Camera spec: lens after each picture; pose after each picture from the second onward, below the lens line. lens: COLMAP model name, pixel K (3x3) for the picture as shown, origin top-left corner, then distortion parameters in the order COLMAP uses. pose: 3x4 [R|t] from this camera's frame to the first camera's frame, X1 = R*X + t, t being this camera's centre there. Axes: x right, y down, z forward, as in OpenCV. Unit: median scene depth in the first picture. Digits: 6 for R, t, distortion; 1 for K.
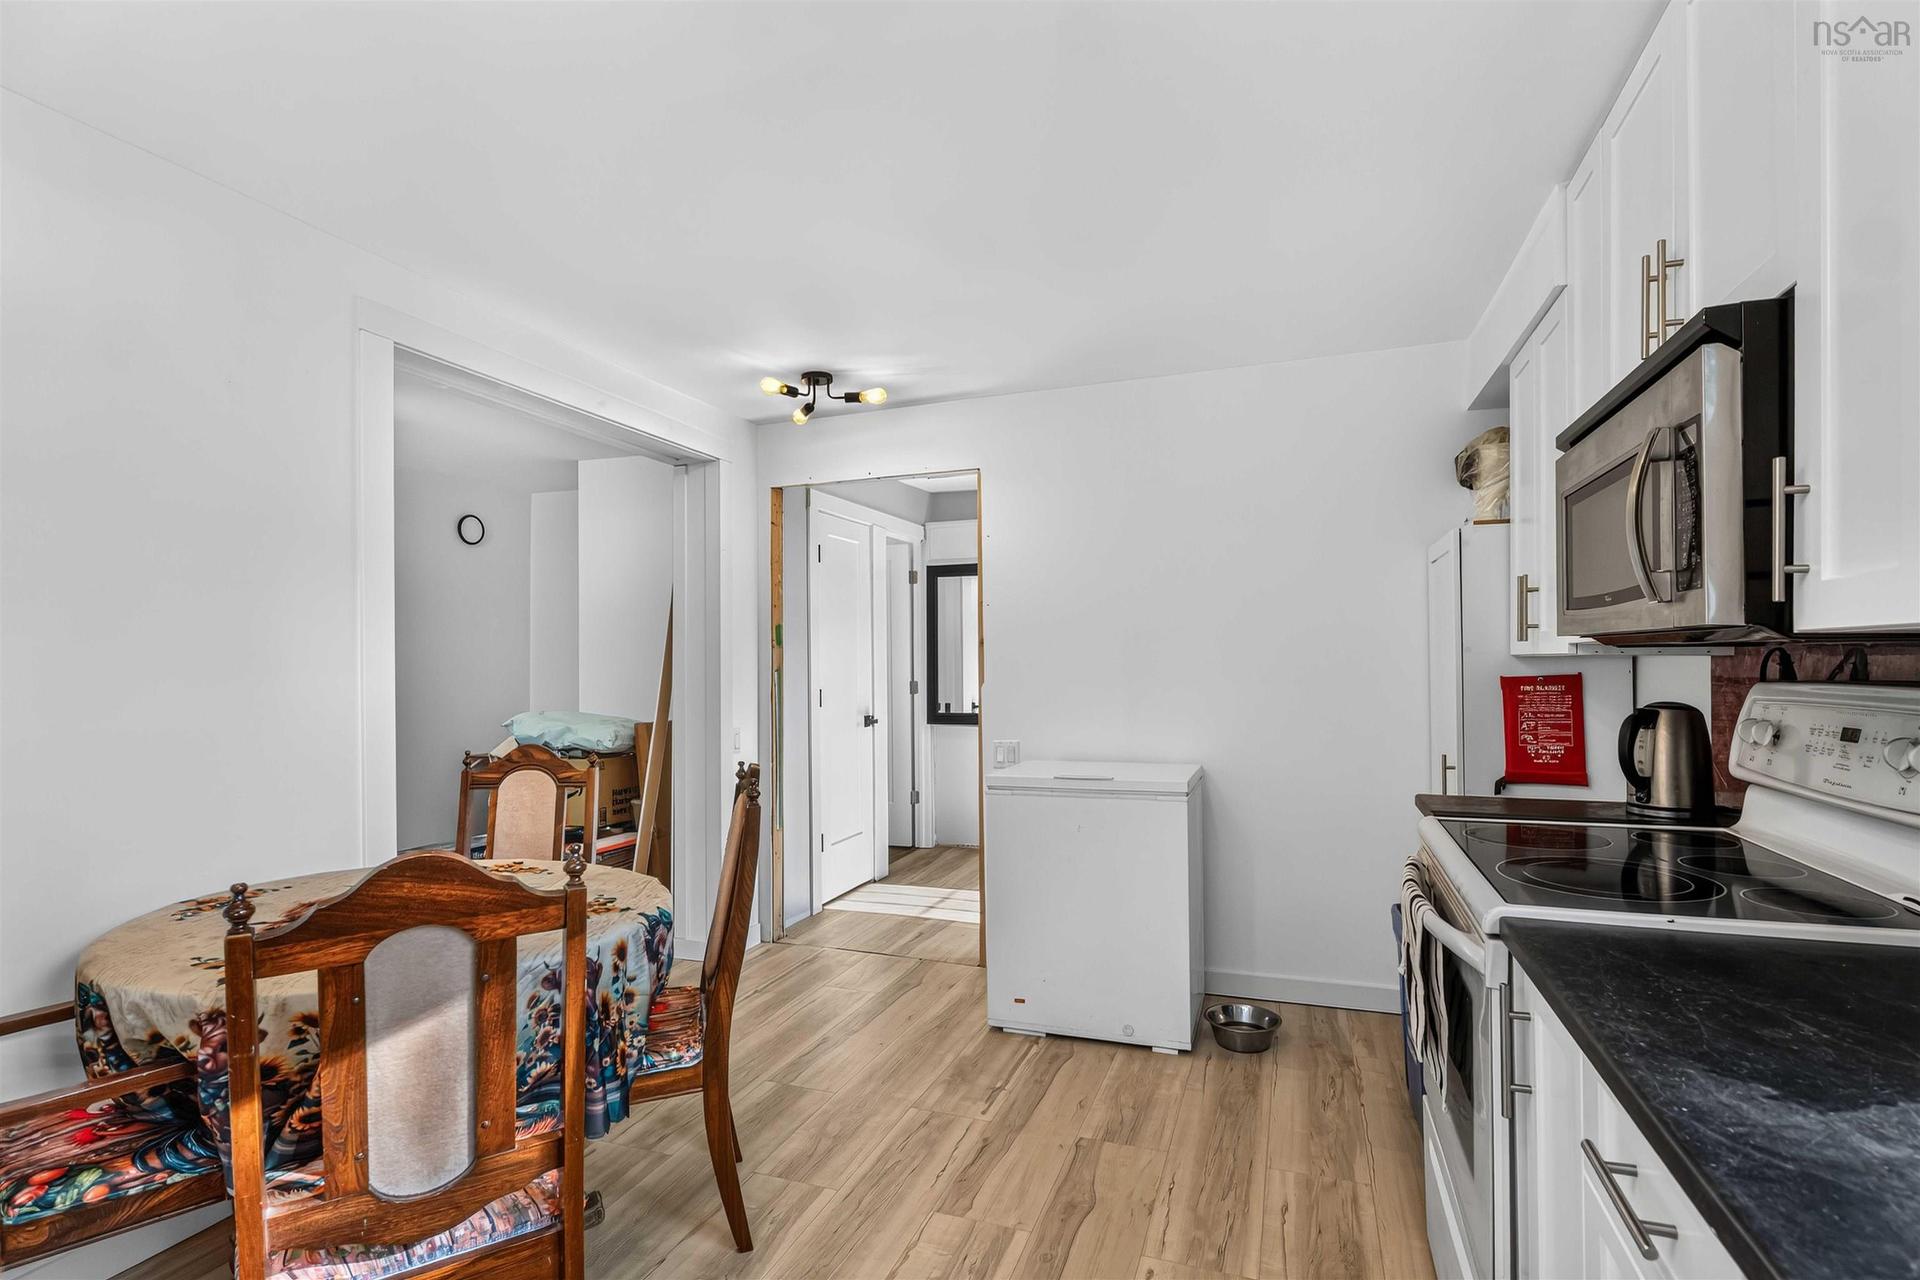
lens RADIAL K [[941.0, 0, 964.6], [0, 941.0, 632.5], [0, 0, 1]] dist [-0.001555, -0.001815]
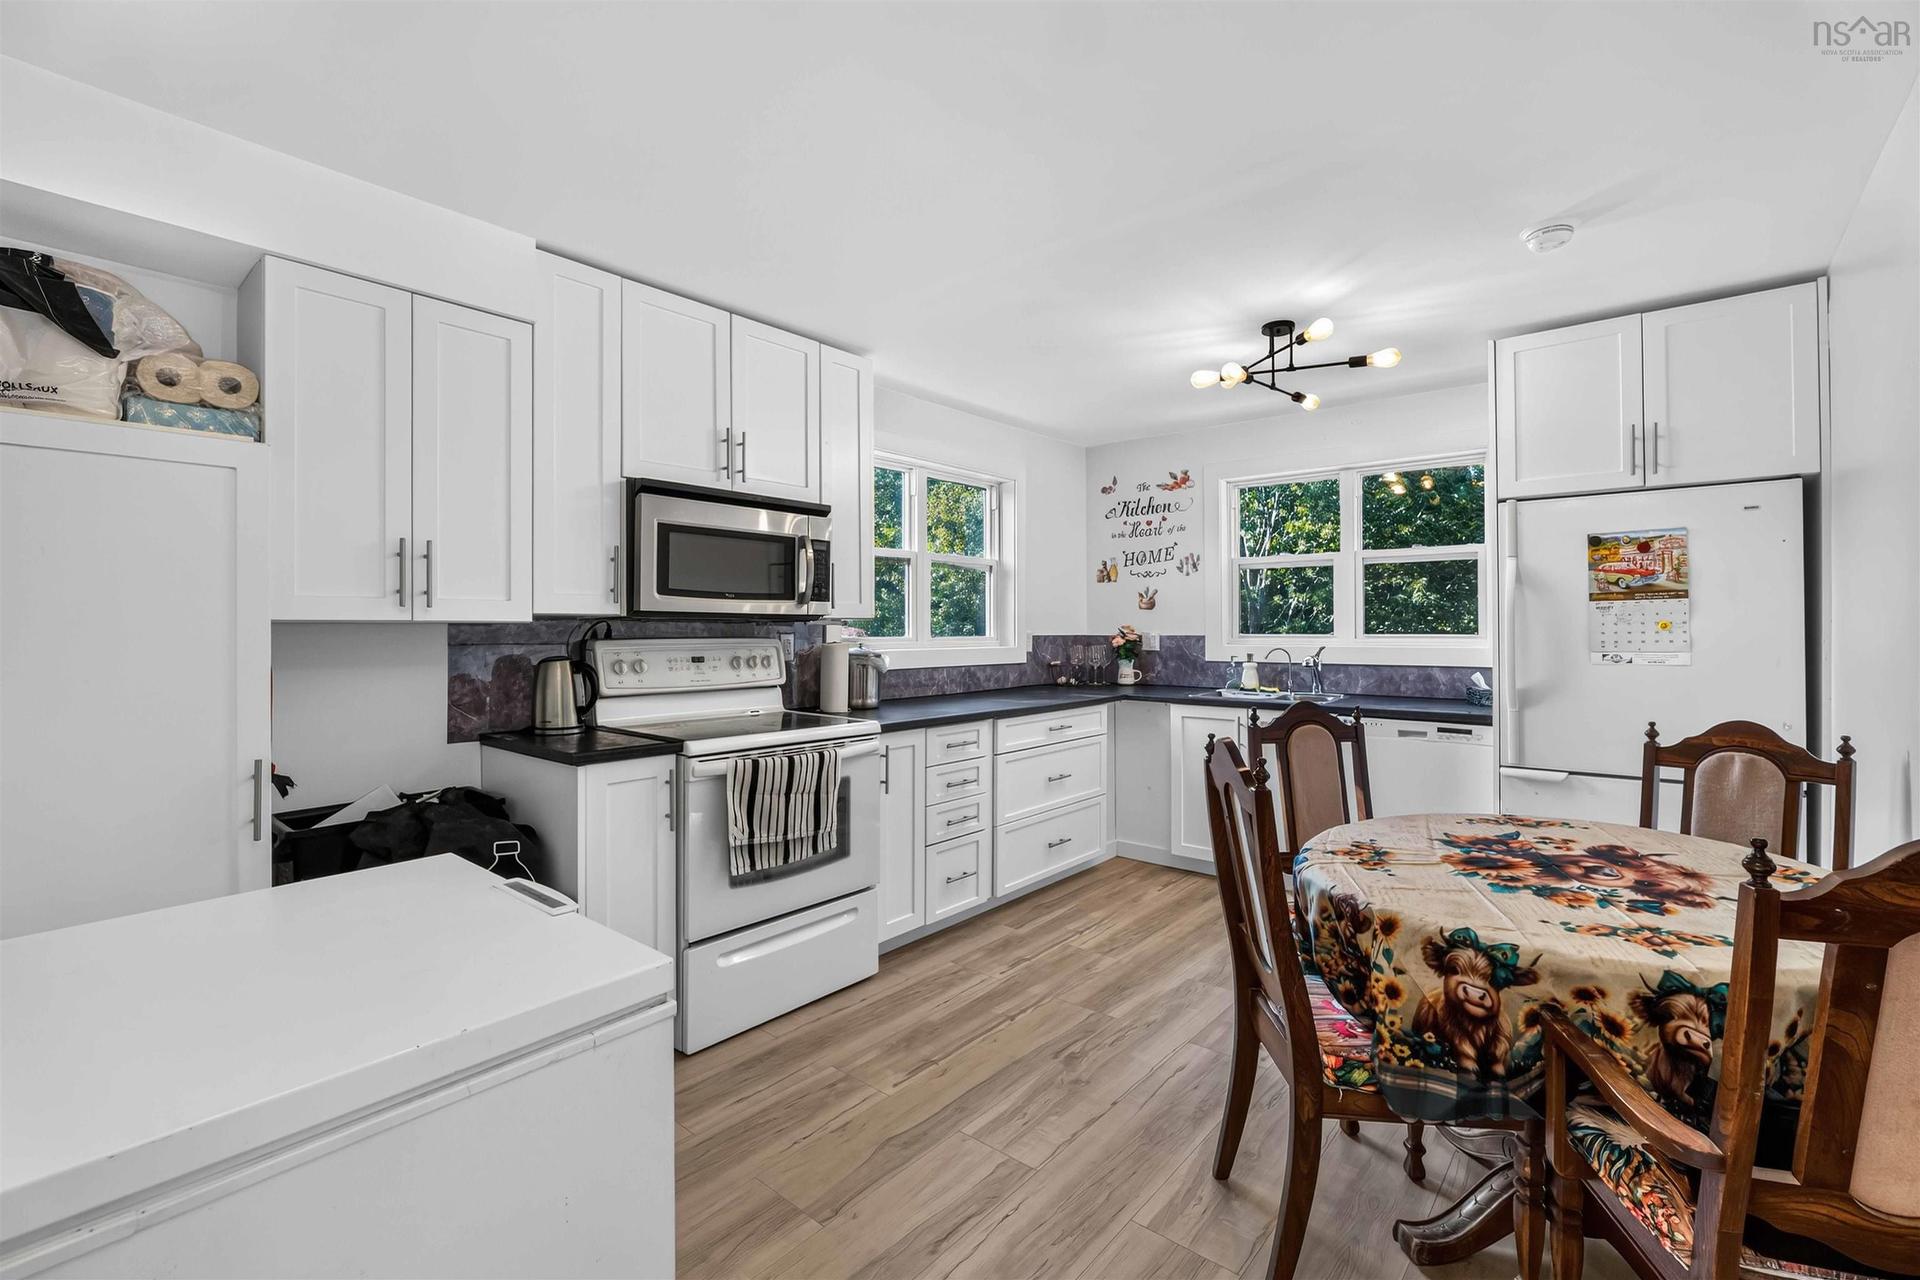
lens RADIAL K [[941.0, 0, 964.6], [0, 941.0, 632.5], [0, 0, 1]] dist [-0.001555, -0.001815]
pose [[-0.949415, 0.010213, 0.313857, -0.275973], [0.001318, 0.999592, -0.028541, 0.070543], [-0.314020, -0.026683, -0.949041, 1.947500]]
